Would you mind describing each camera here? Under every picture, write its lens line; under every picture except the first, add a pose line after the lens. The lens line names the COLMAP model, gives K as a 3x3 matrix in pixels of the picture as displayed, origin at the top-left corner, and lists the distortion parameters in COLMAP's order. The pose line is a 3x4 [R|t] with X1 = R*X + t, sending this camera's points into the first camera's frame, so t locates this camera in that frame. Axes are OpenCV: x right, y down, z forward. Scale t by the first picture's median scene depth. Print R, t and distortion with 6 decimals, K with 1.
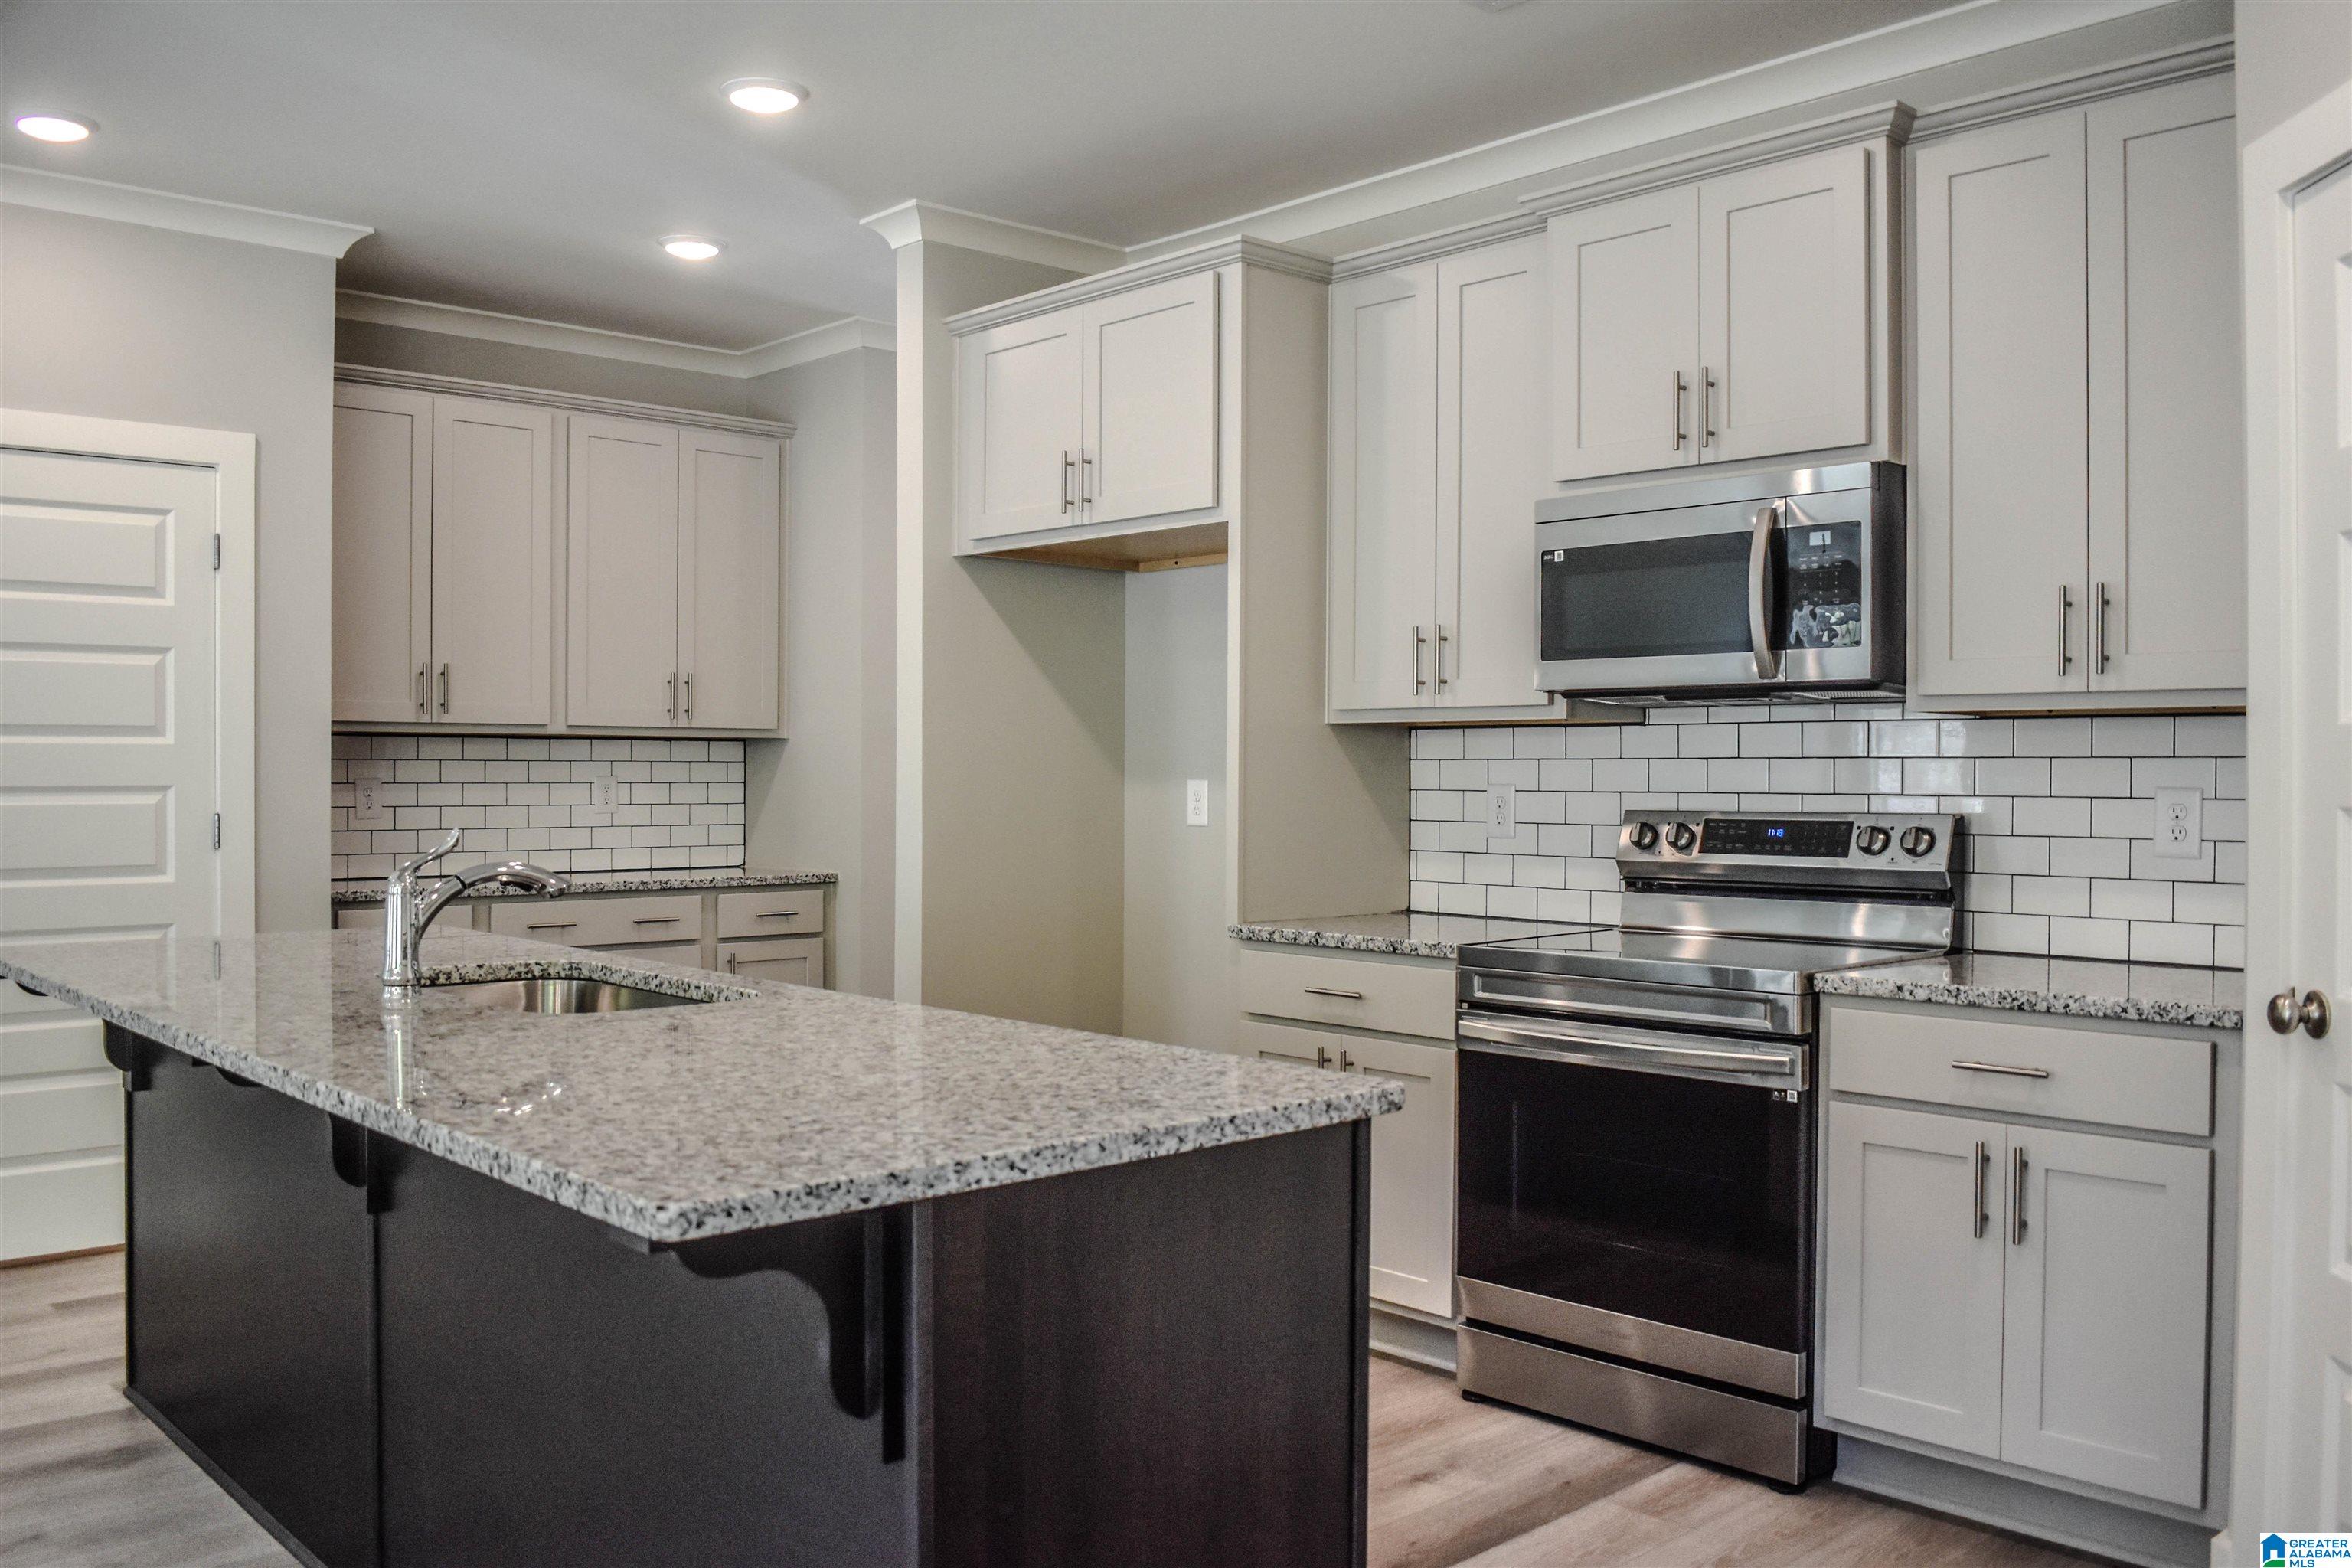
lens RADIAL K [[1917.9, 0, 1176.0], [0, 1917.9, 784.0], [0, 0, 1]] dist [-0.066130, 0.005323]
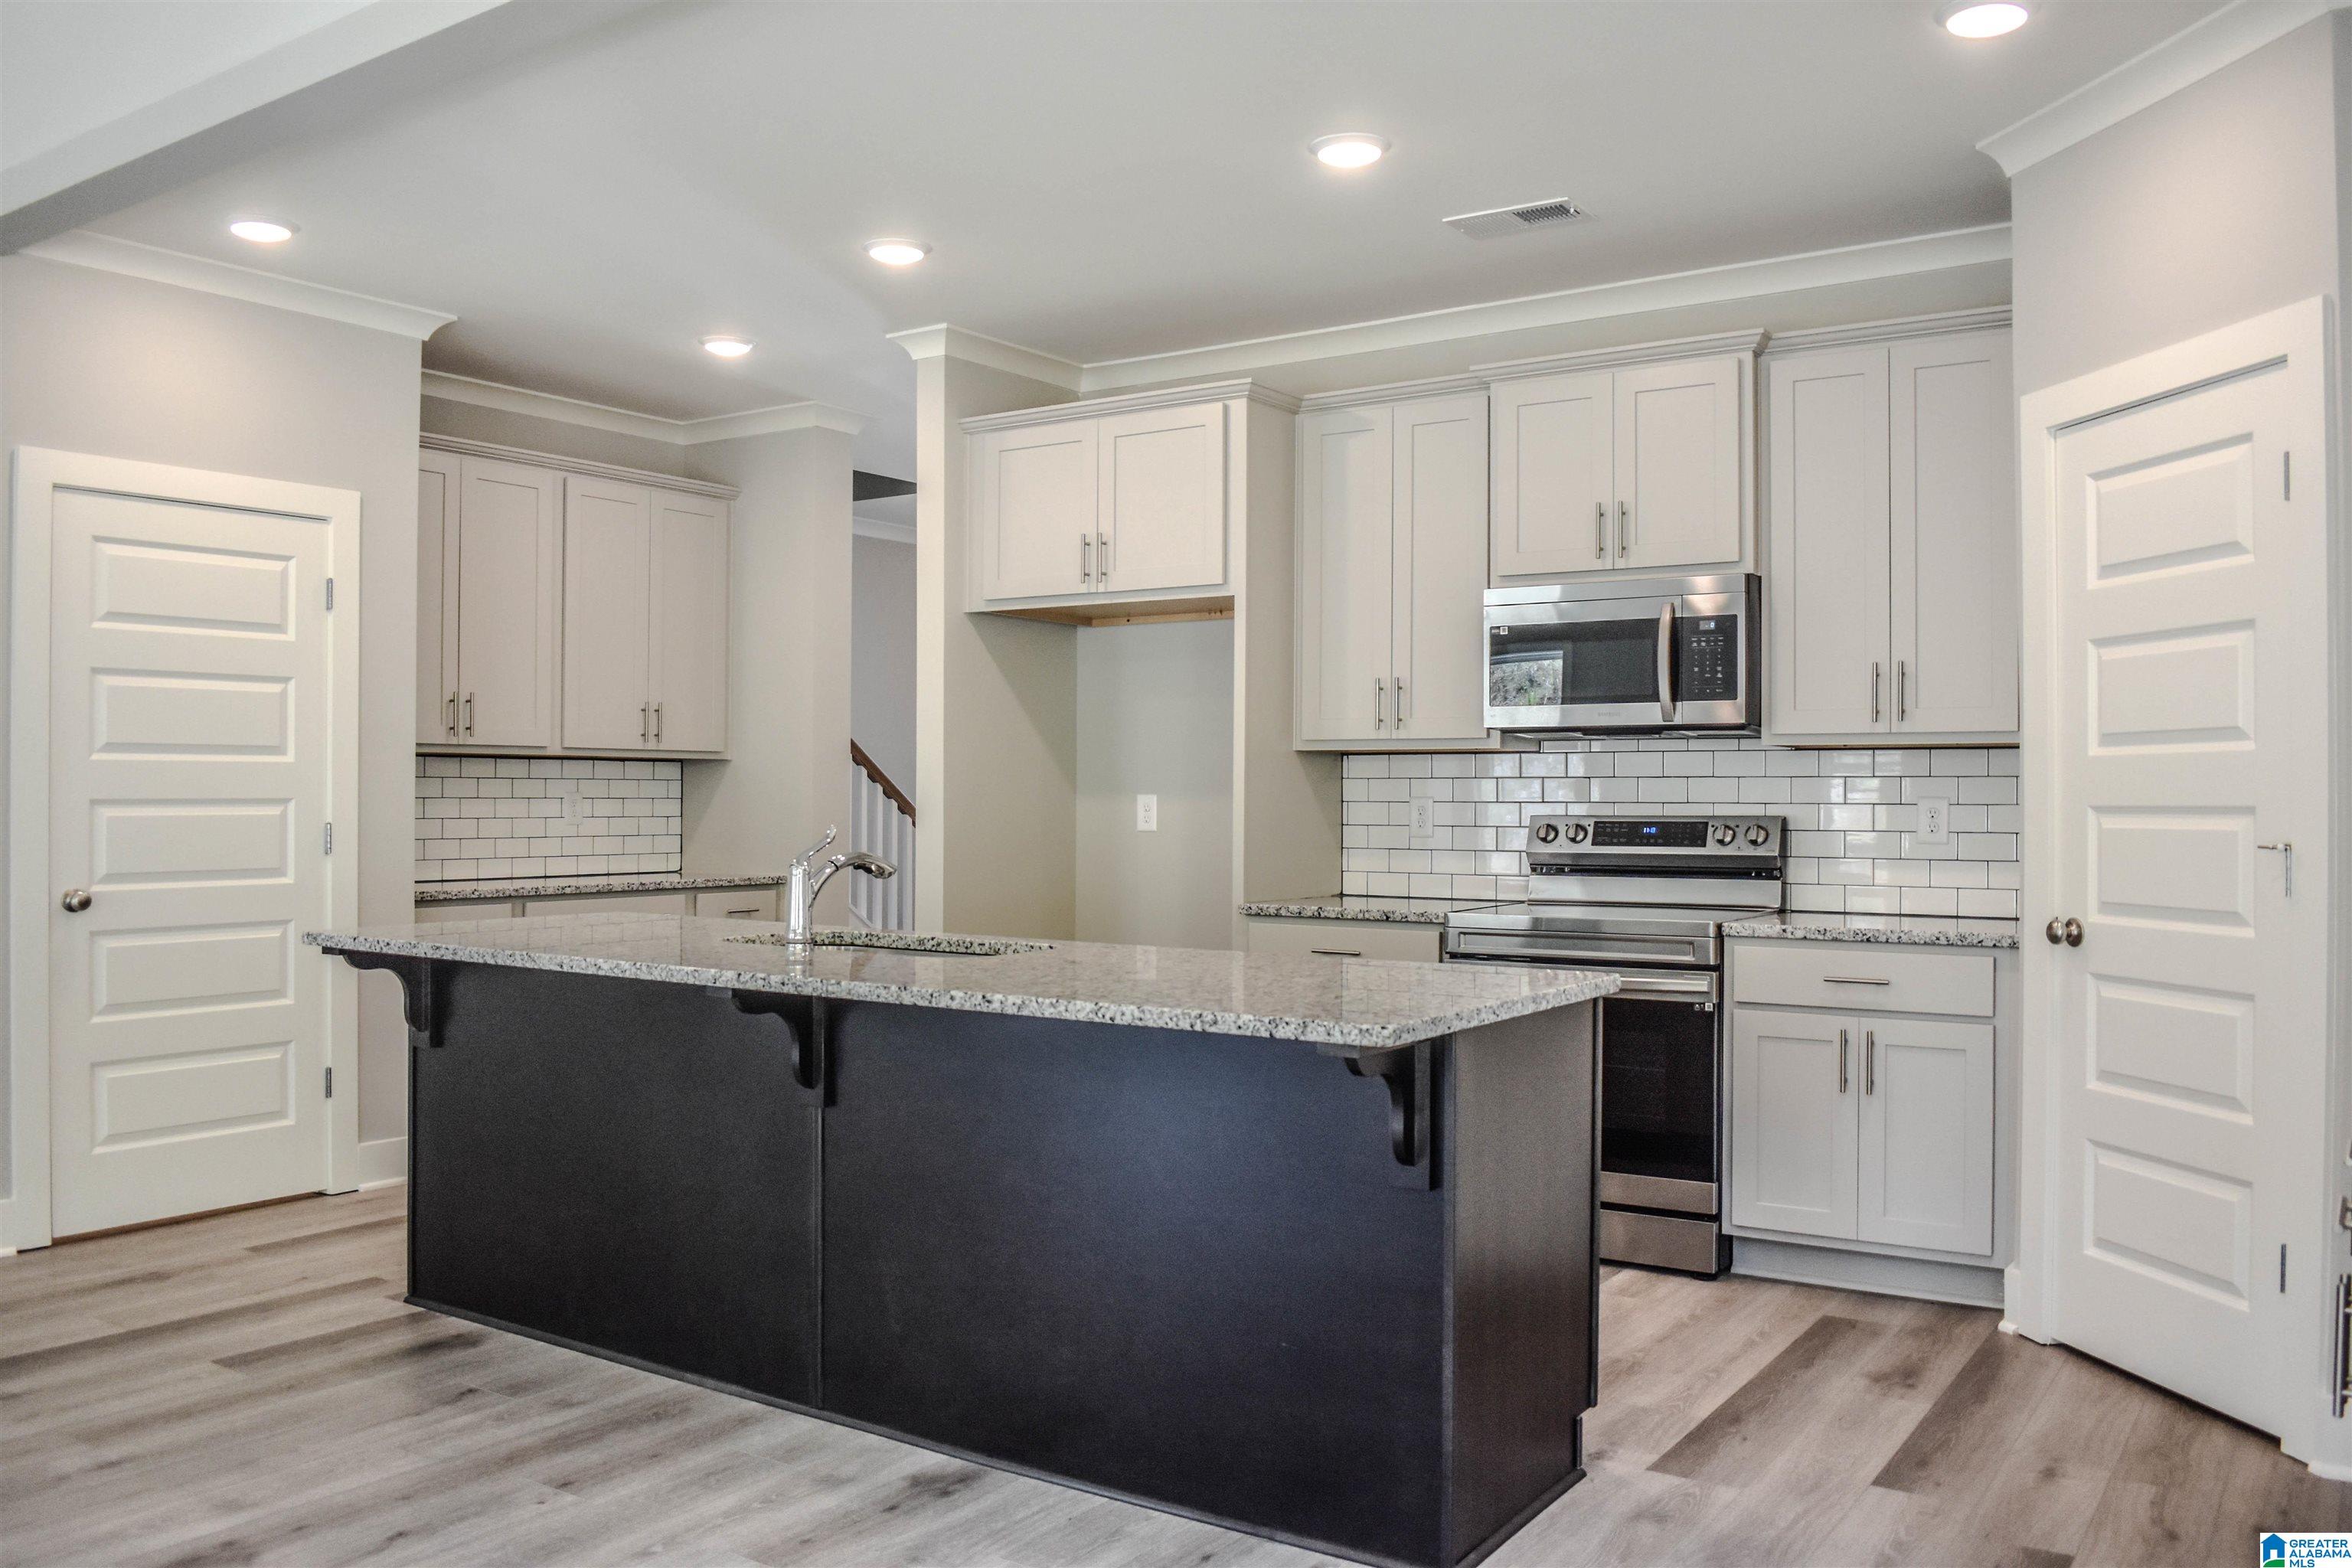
lens RADIAL K [[1842.2, 0, 1176.0], [0, 1842.2, 784.0], [0, 0, 1]] dist [-0.070046, 0.011858]
pose [[0.975129, 0.001719, 0.221631, -0.347826], [0.000860, 0.999933, -0.011538, 0.007152], [-0.221636, 0.011442, 0.975062, -0.256502]]
